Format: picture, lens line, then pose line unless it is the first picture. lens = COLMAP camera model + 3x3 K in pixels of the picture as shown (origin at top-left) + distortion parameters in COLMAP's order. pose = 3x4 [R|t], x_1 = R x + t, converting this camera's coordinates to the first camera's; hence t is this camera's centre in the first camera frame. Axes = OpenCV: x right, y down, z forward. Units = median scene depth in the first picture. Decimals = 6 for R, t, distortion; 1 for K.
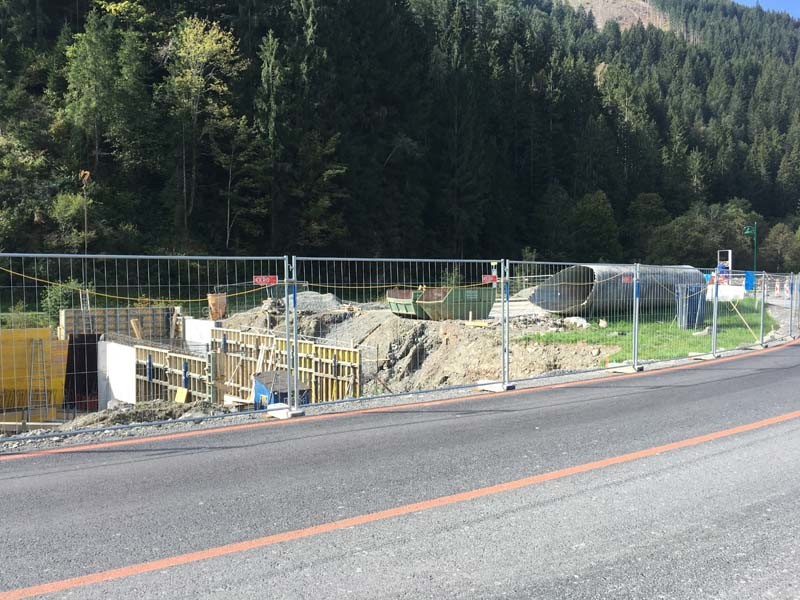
lens RADIAL K [[684.7, 0, 400.1], [0, 684.7, 299.4], [0, 0, 1]] dist [0.004032, -0.004061]
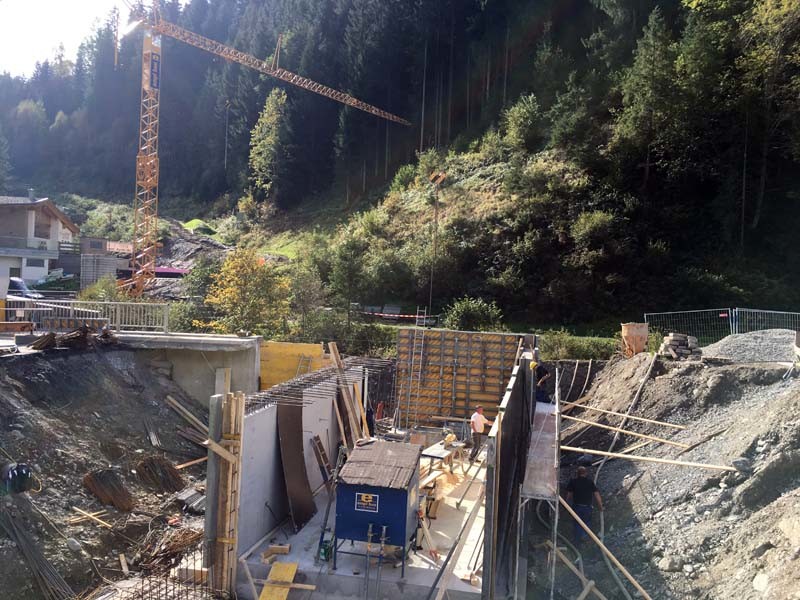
lens RADIAL K [[684.7, 0, 400.0], [0, 684.7, 302.4], [0, 0, 1]] dist [0.004032, -0.004061]
pose [[0.595459, 0.025547, -0.802980, 0.096101], [-0.056375, 0.998359, -0.010042, -0.005545], [0.801406, 0.051248, 0.595922, 0.209747]]
